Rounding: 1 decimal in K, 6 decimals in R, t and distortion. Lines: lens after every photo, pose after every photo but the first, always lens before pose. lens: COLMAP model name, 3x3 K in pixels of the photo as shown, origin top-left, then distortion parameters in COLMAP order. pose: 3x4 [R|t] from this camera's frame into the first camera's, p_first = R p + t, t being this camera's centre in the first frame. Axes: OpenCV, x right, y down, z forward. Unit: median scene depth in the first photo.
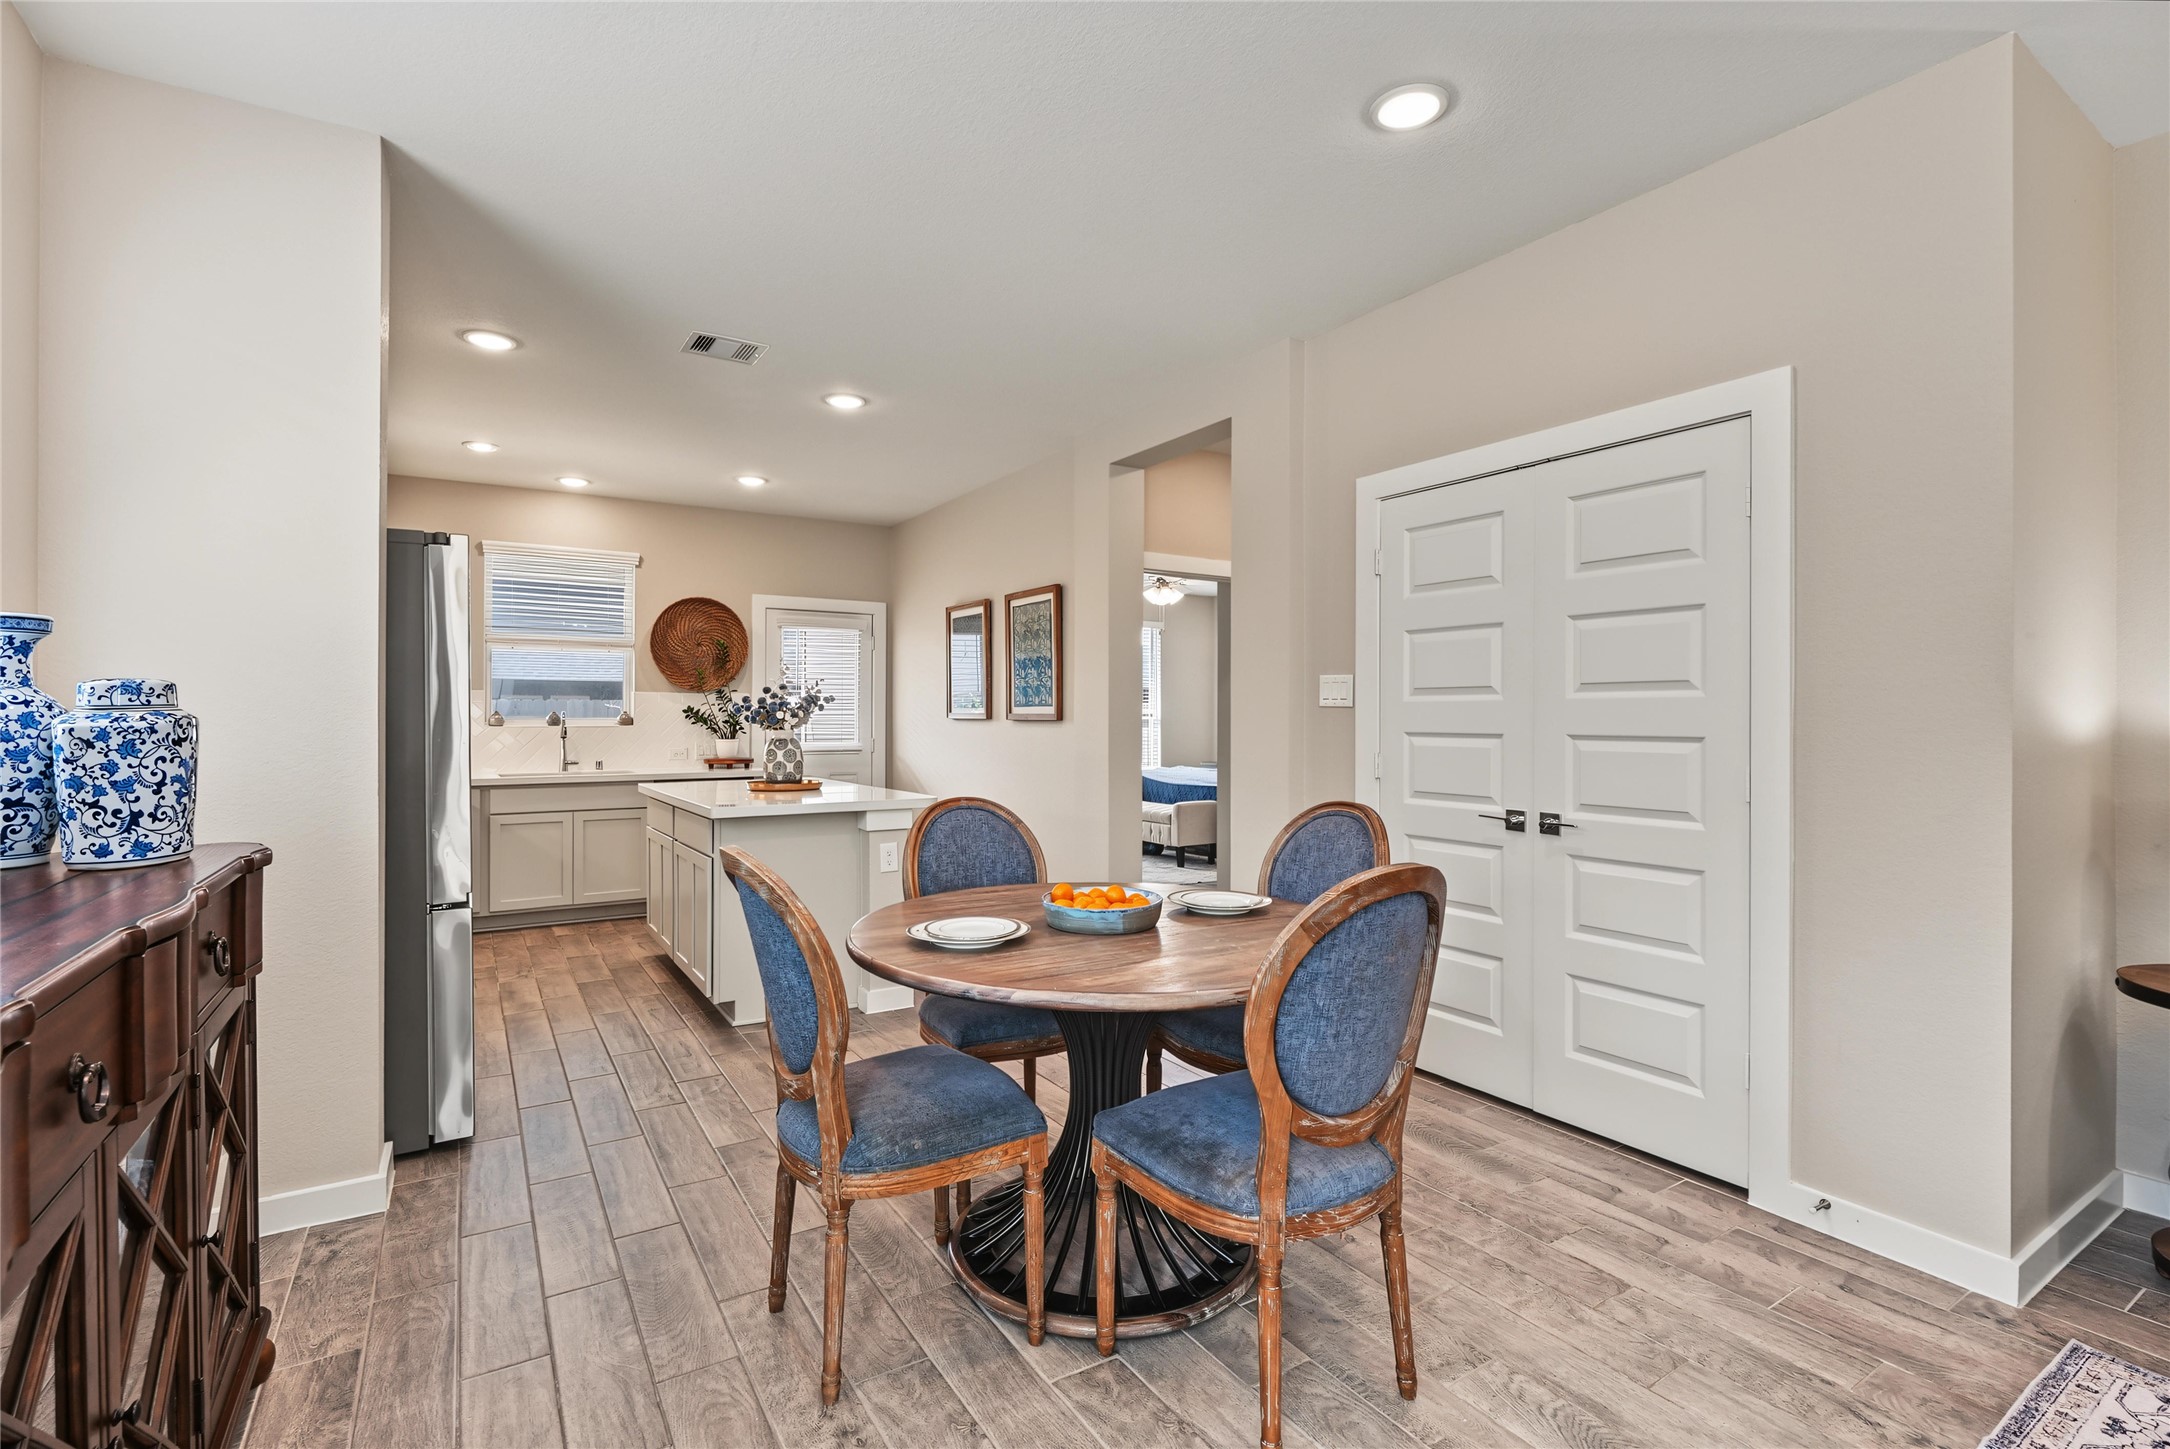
lens RADIAL K [[981.7, 0, 1082.5], [0, 981.7, 714.1], [0, 0, 1]] dist [-0.000731, -0.000617]
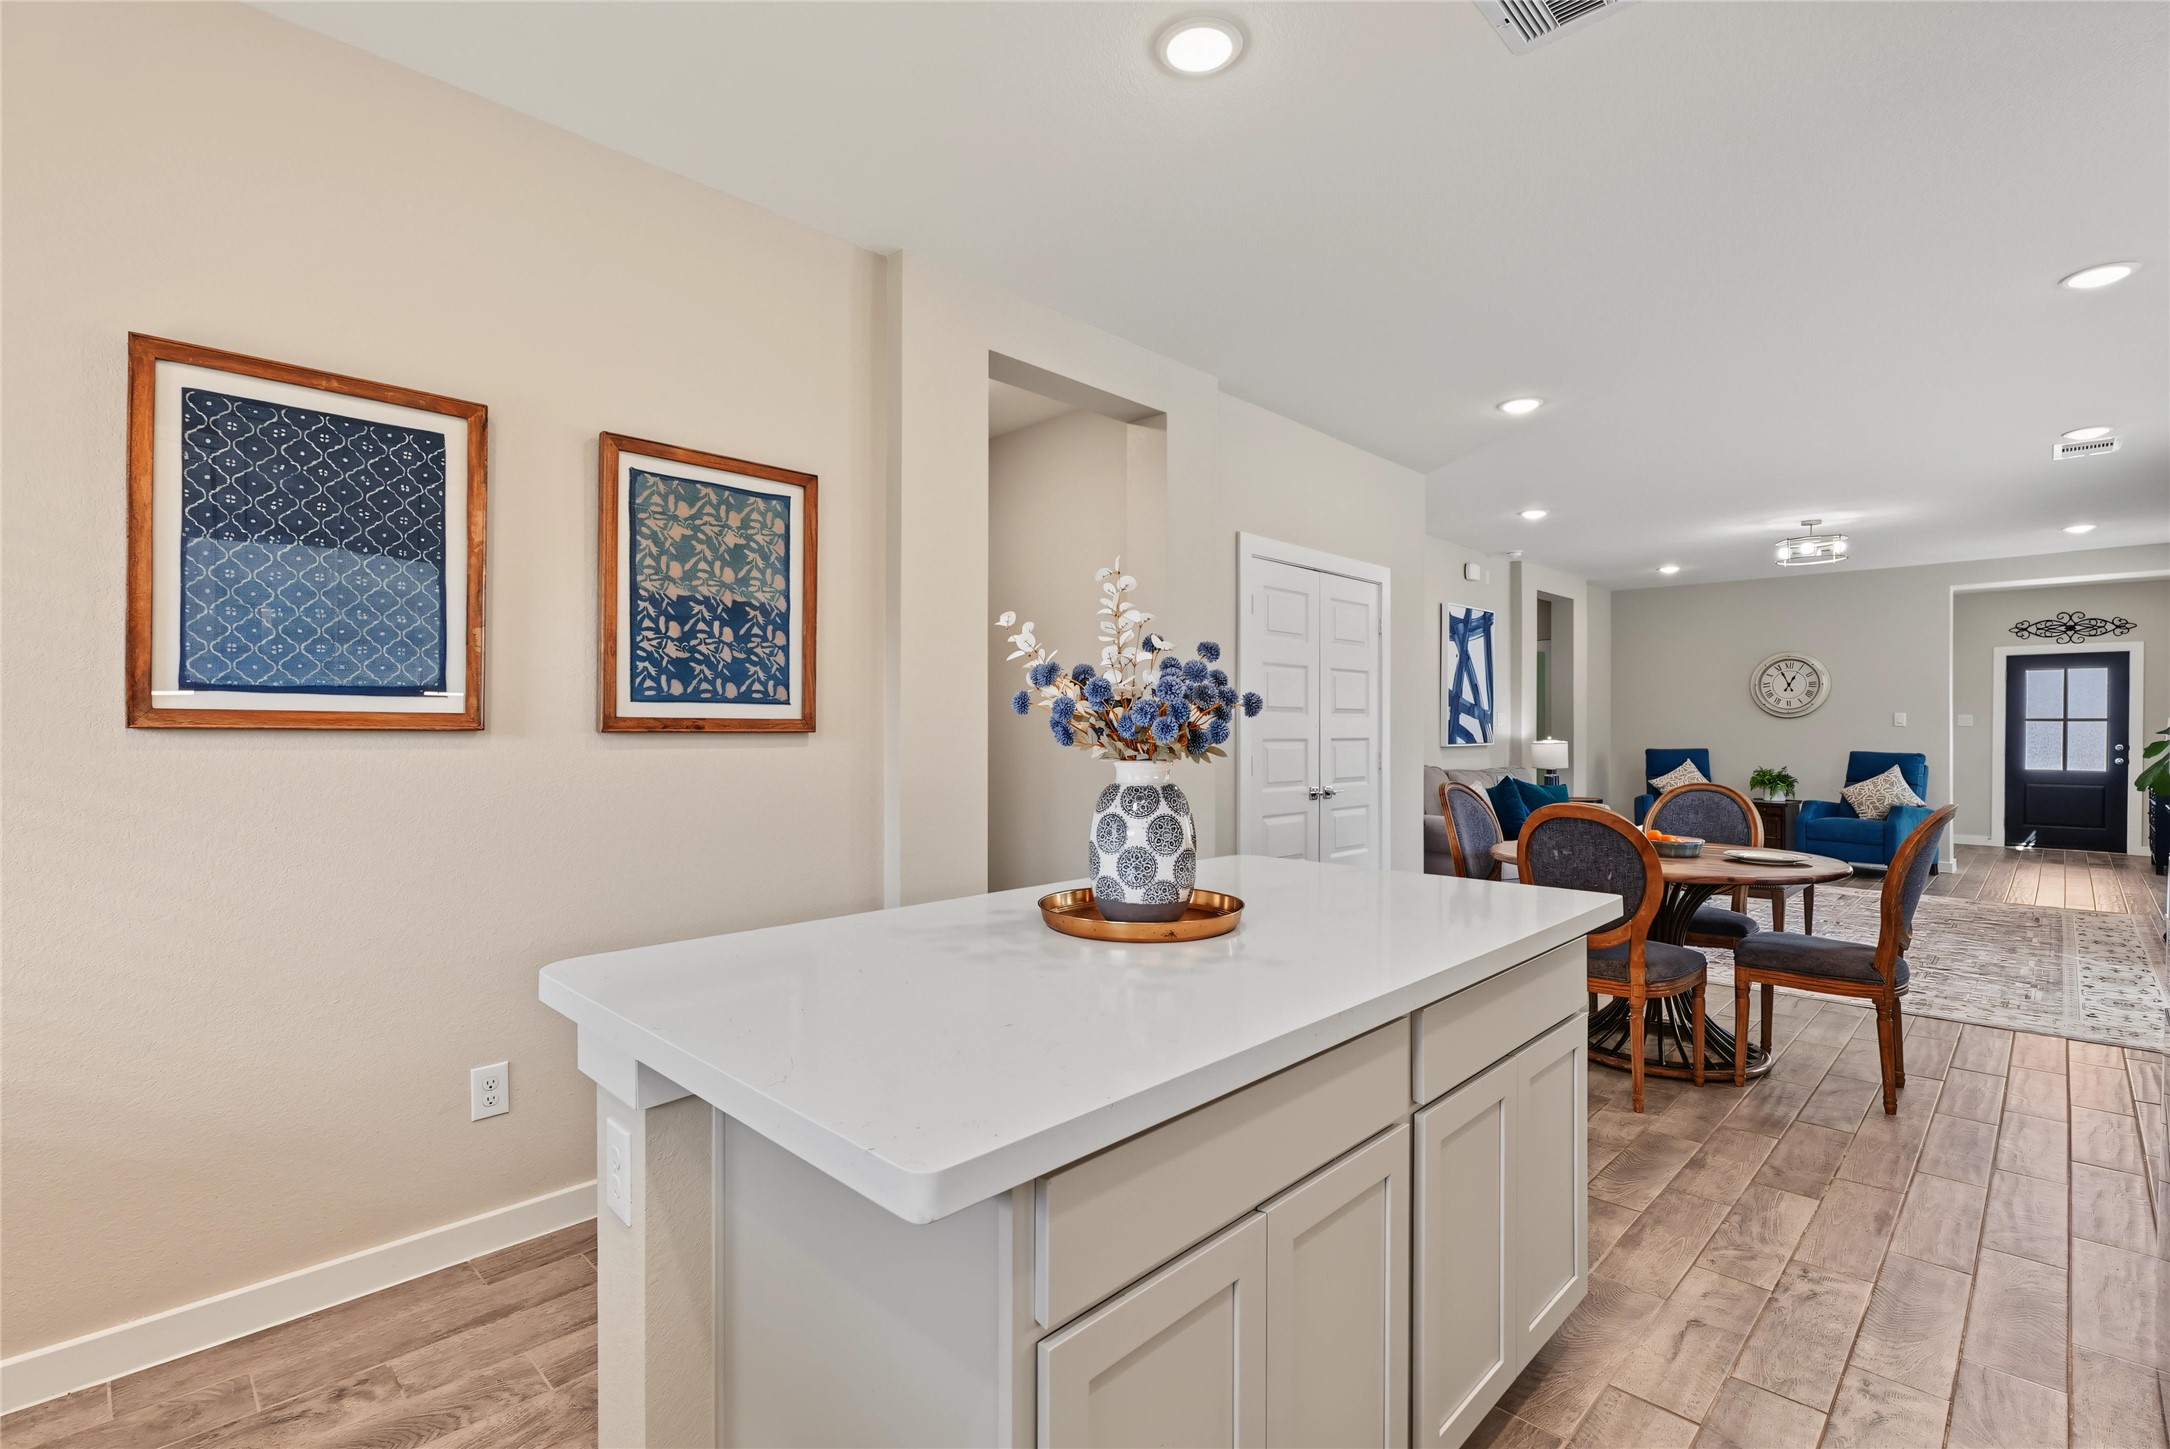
lens RADIAL K [[981.7, 0, 1085.4], [0, 981.7, 733.1], [0, 0, 1]] dist [-0.000731, -0.000617]
pose [[-0.223527, -0.004994, 0.974685, -0.685452], [-0.005065, 0.999979, 0.003962, 0.004870], [-0.974685, -0.004051, -0.223548, 1.156824]]
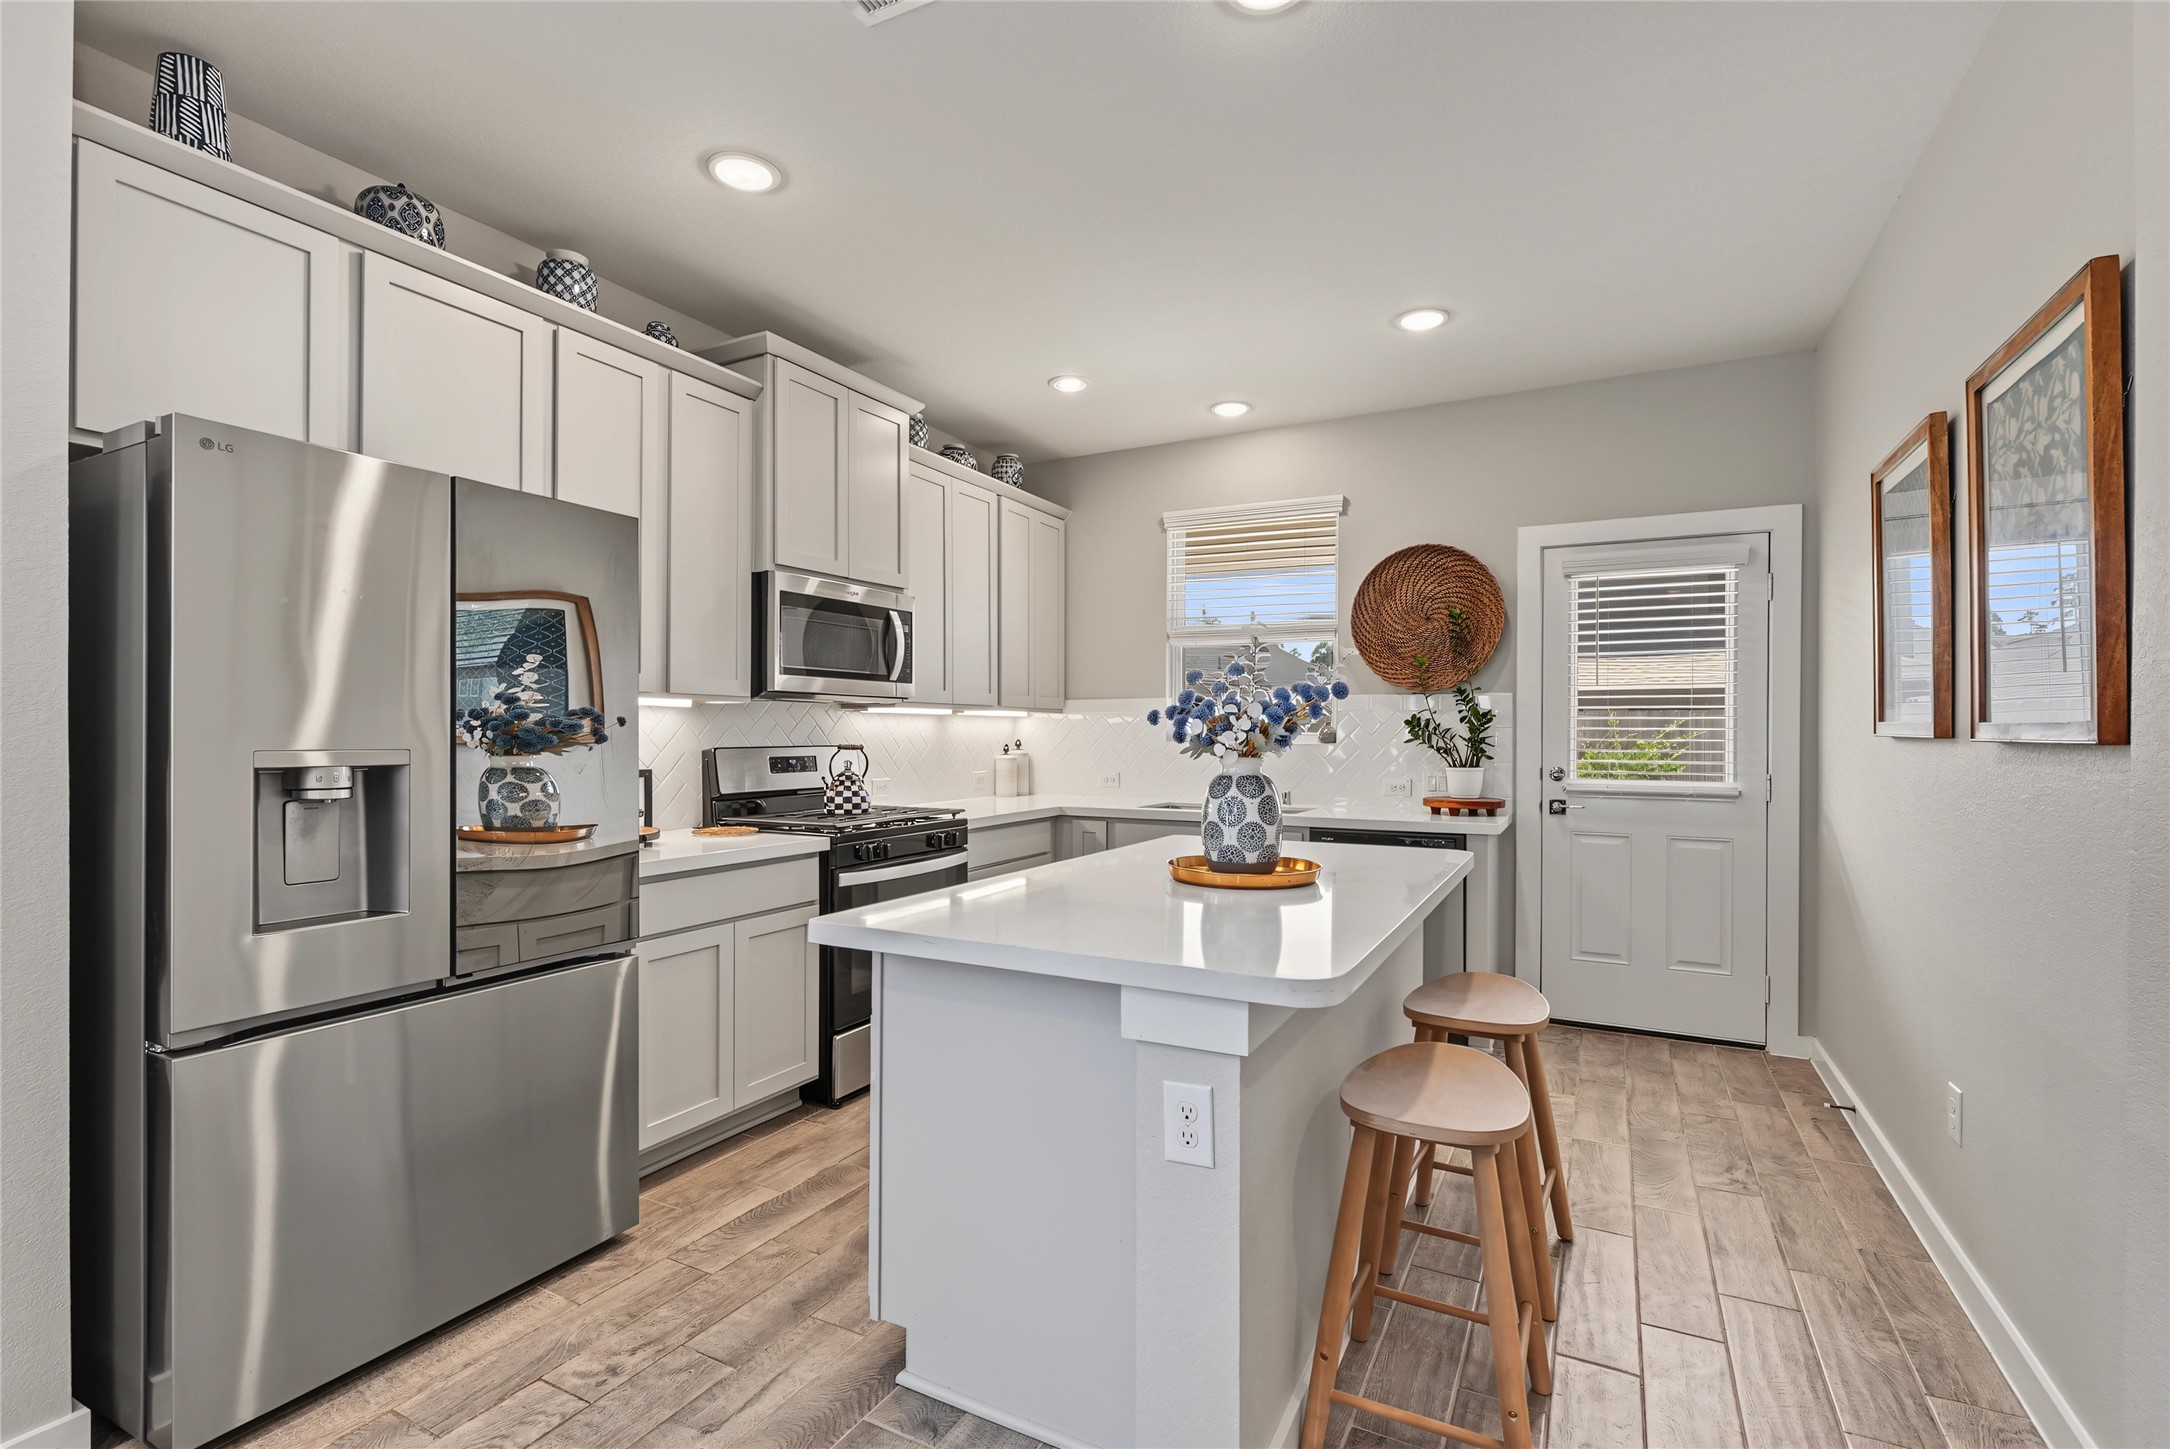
lens RADIAL K [[981.7, 0, 1082.3], [0, 981.7, 738.4], [0, 0, 1]] dist [-0.000731, -0.000617]
pose [[0.498008, 0.008585, -0.867130, 0.083141], [-0.000274, 0.999953, 0.009743, 0.001868], [0.867173, -0.004615, 0.497986, 0.728736]]
